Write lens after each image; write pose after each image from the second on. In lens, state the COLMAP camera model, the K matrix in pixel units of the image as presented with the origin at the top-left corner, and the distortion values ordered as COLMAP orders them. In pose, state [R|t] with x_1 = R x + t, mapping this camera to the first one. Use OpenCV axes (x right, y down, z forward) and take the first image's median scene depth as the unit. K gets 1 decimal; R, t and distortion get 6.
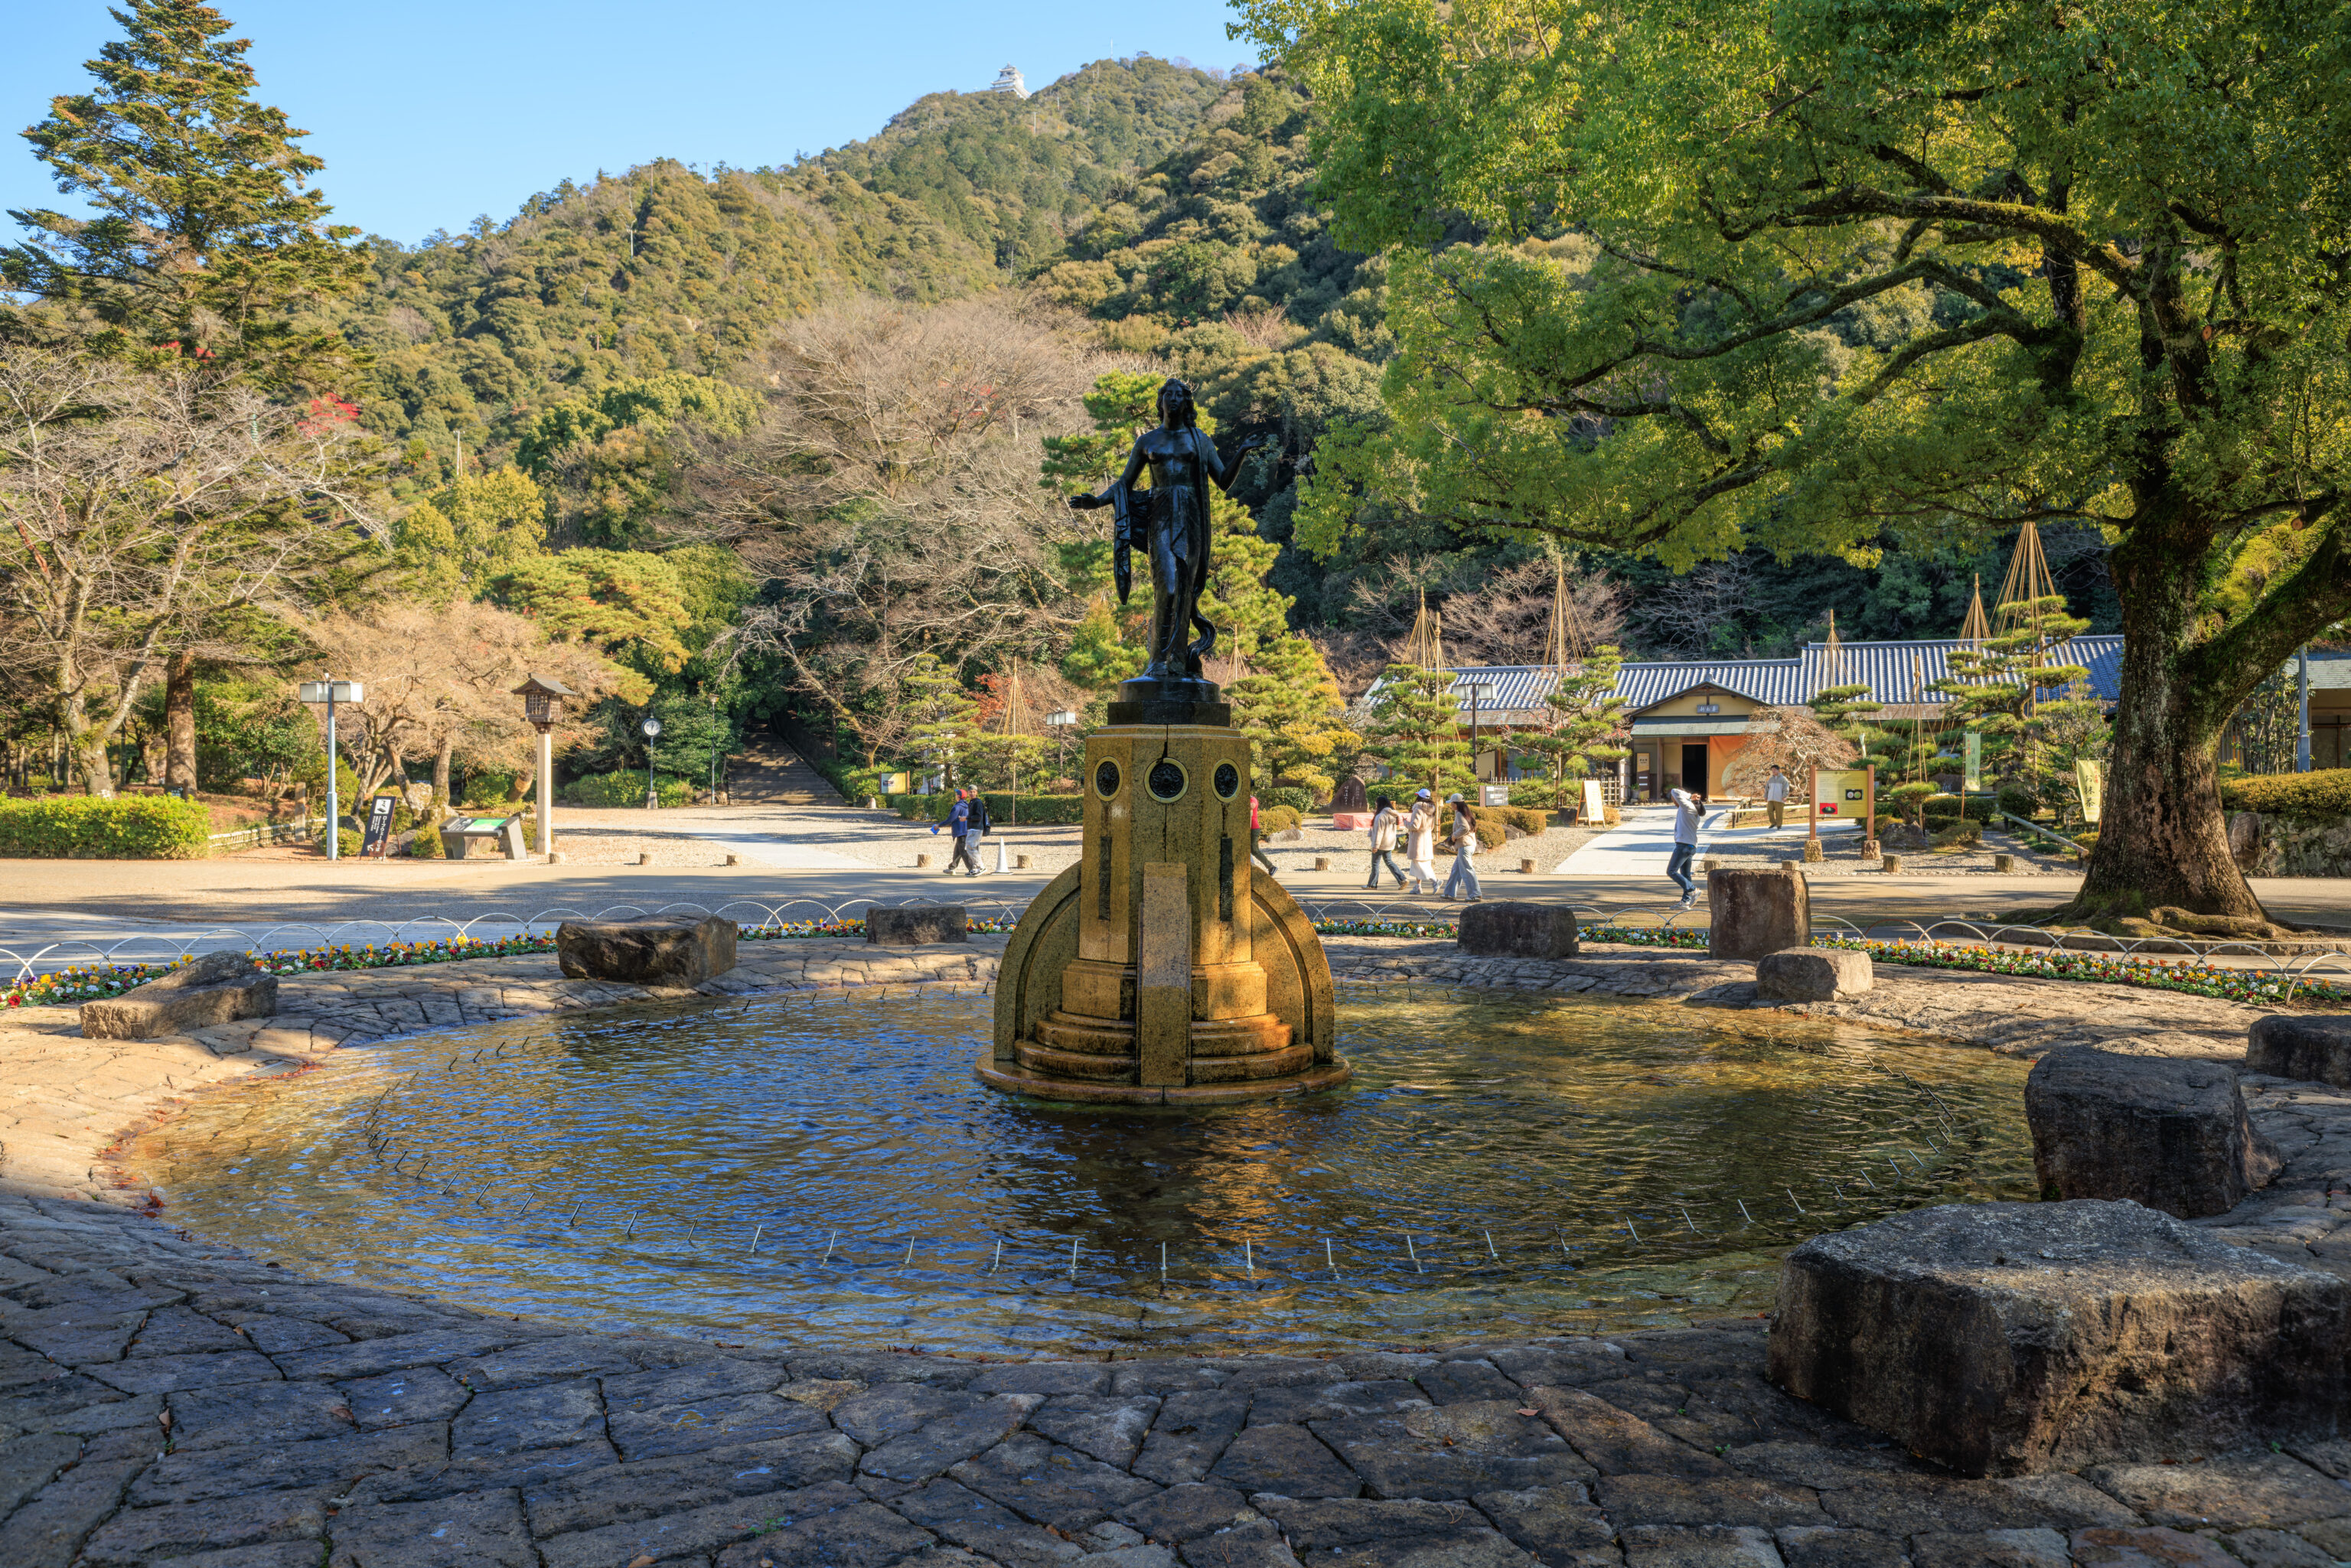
lens RADIAL K [[1742.6, 0, 1179.8], [0, 1742.6, 769.0], [0, 0, 1]] dist [0.002858, 0.004163]
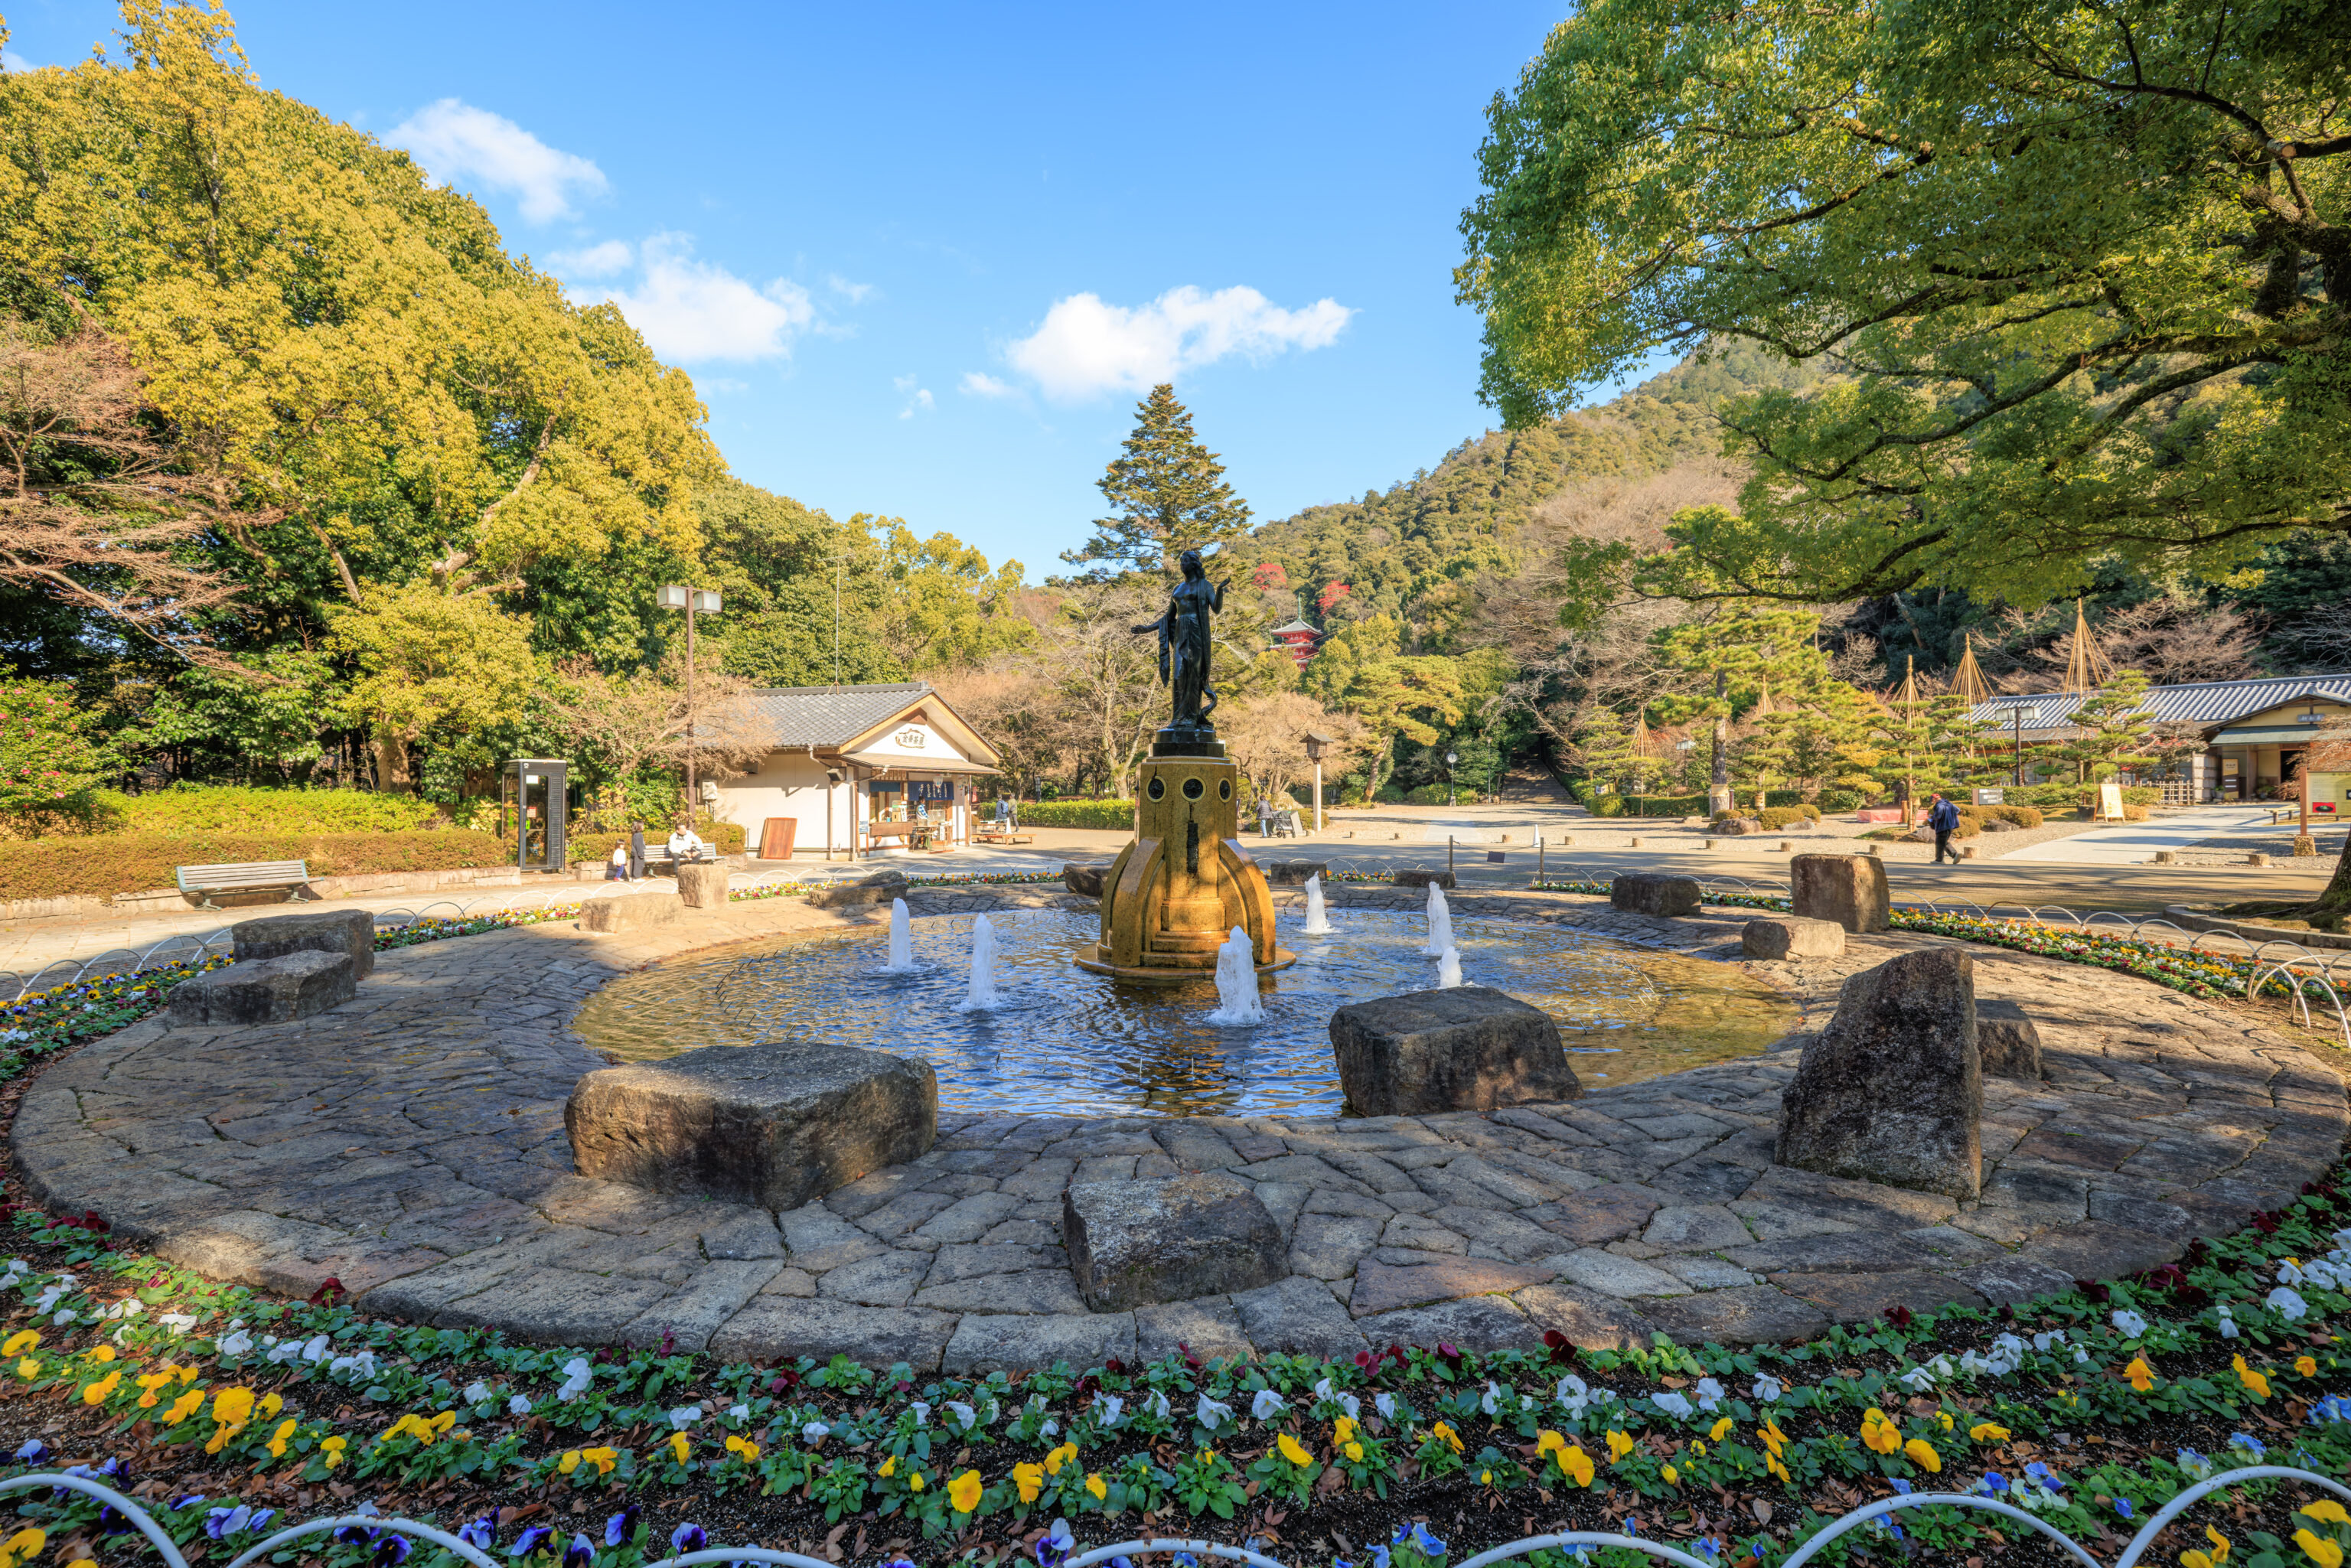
lens RADIAL K [[1043.6, 0, 1184.4], [0, 1043.6, 784.2], [0, 0, 1]] dist [0.005296, -0.000596]
pose [[0.811067, -0.010937, -0.584851, 0.141515], [0.012015, 0.999926, -0.002038, 0.000825], [0.584829, -0.005374, 0.811138, 0.042549]]
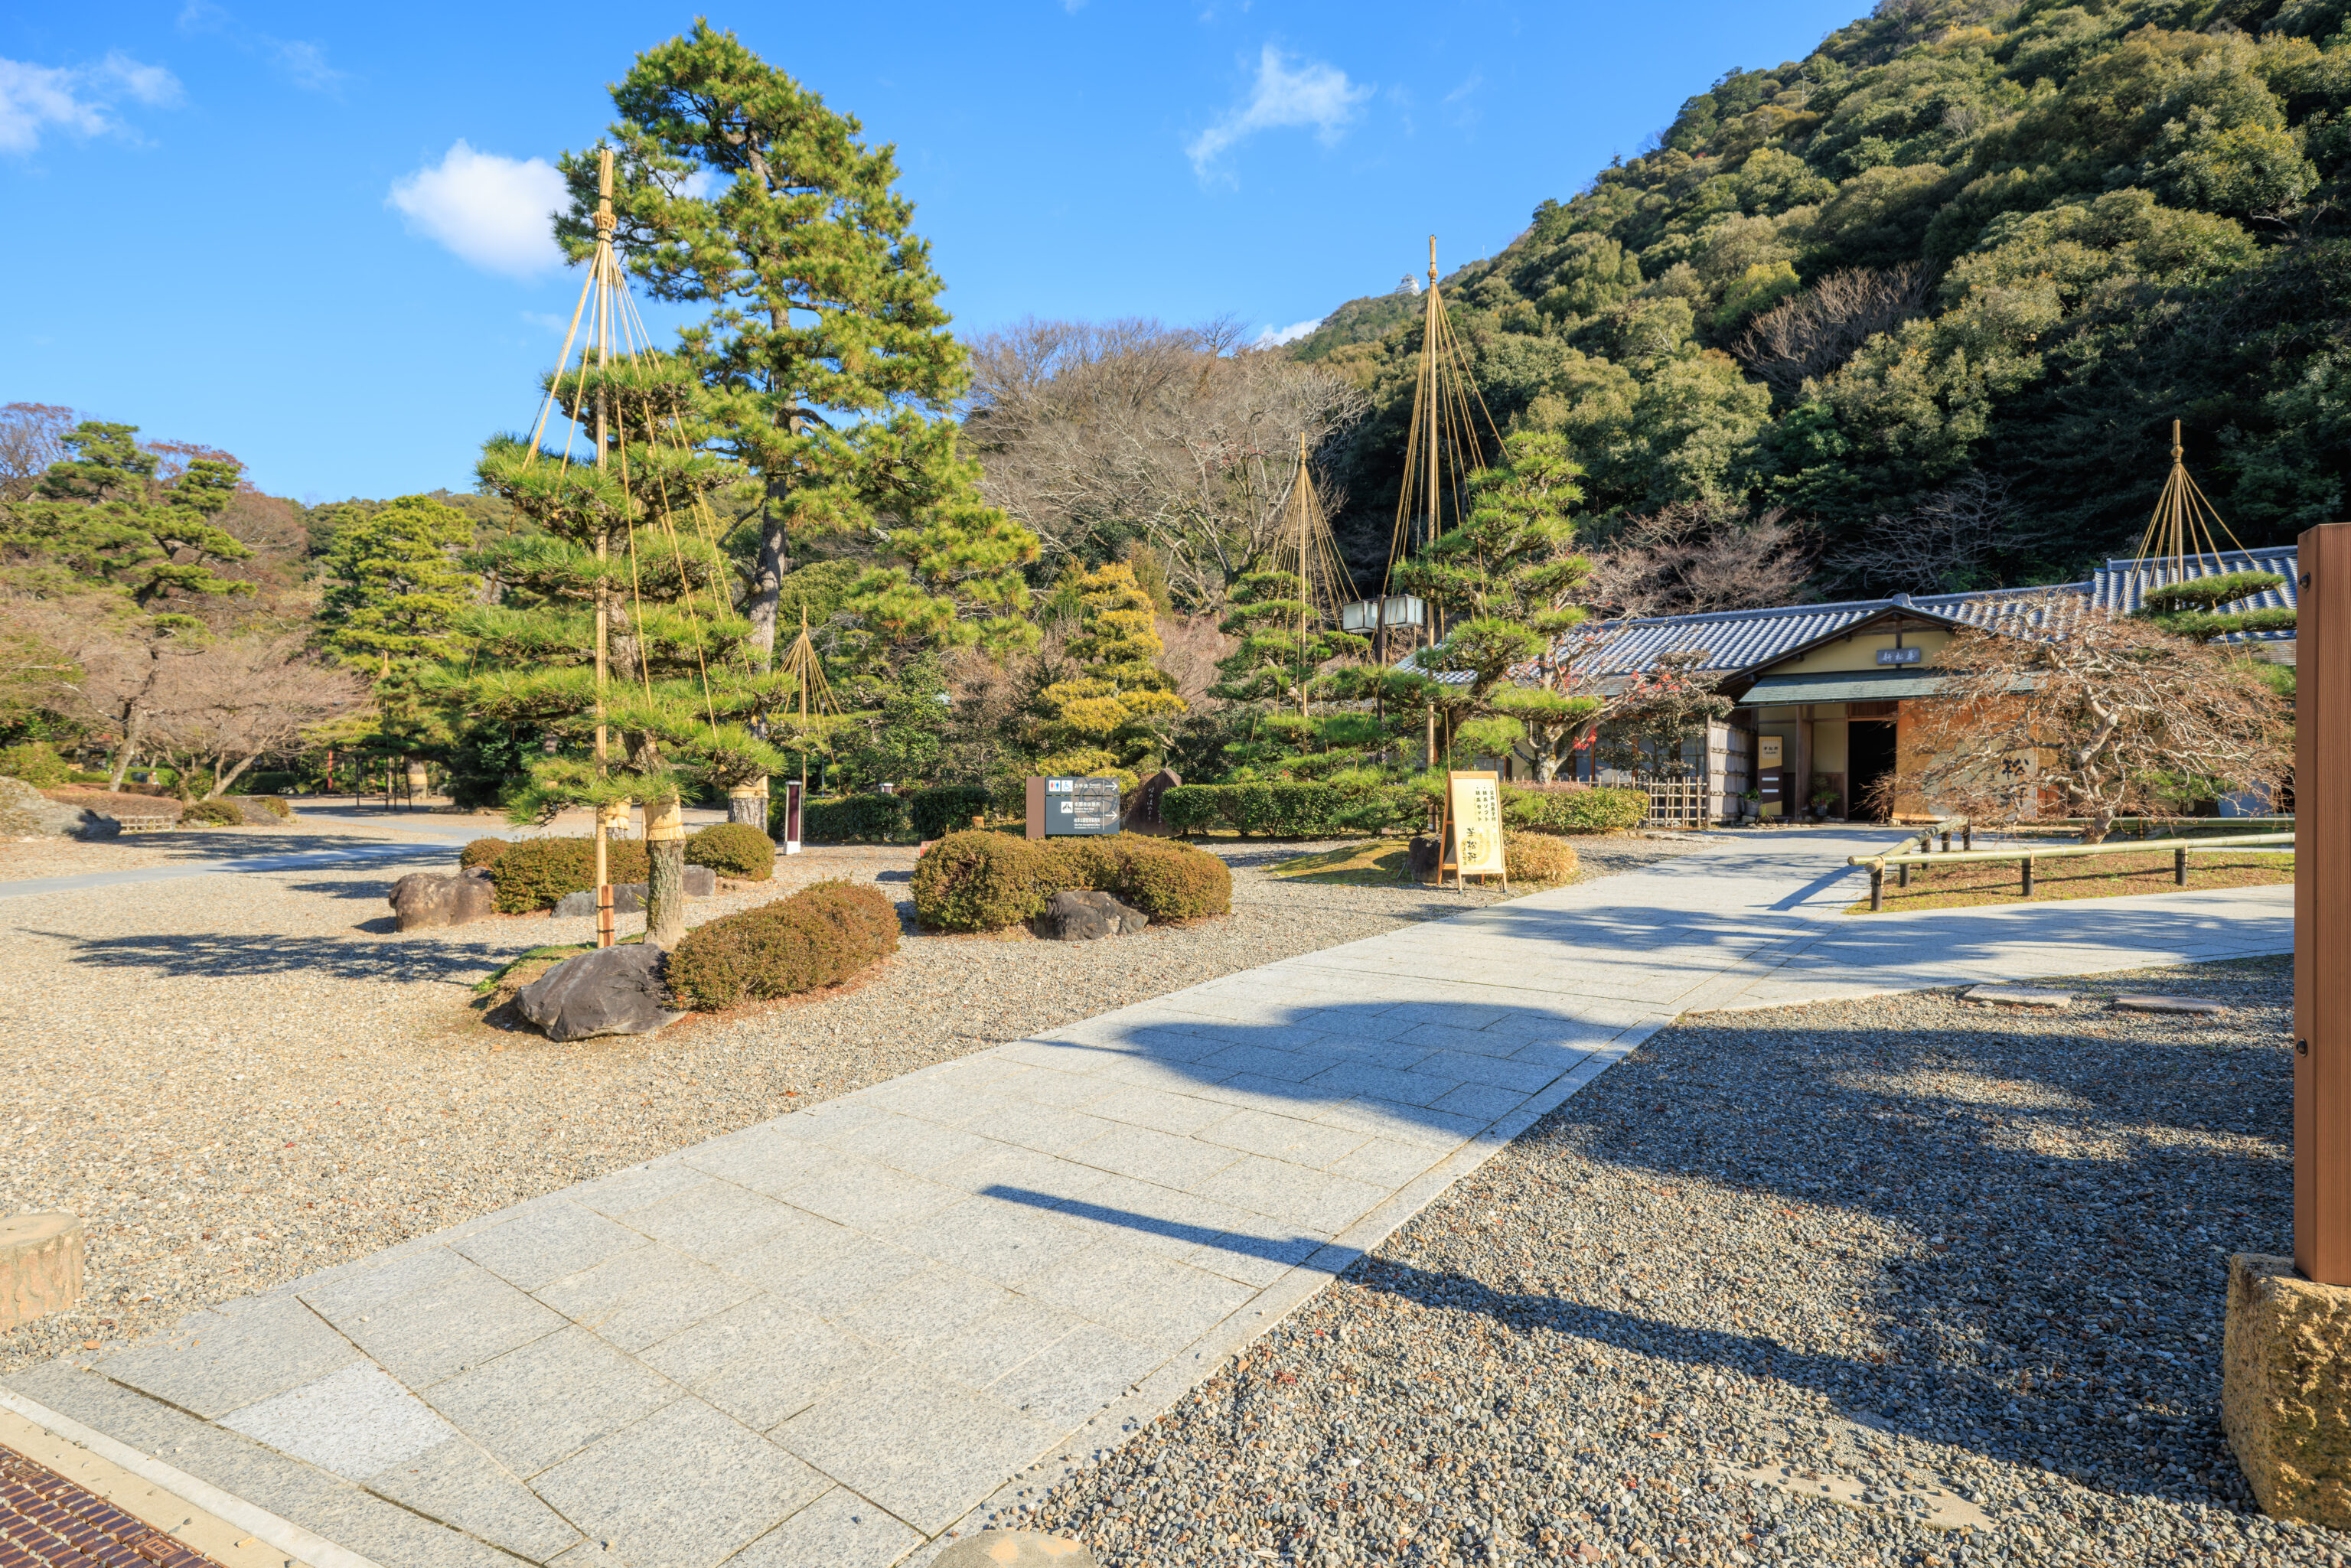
lens RADIAL K [[1205.8, 0, 1170.0], [0, 1205.8, 783.2], [0, 0, 1]] dist [-0.002909, 0.001331]
pose [[0.953410, 0.006015, -0.301618, 0.253125], [-0.006357, 0.999980, -0.000151, 0.009893], [0.301611, 0.002061, 0.953429, 0.721701]]
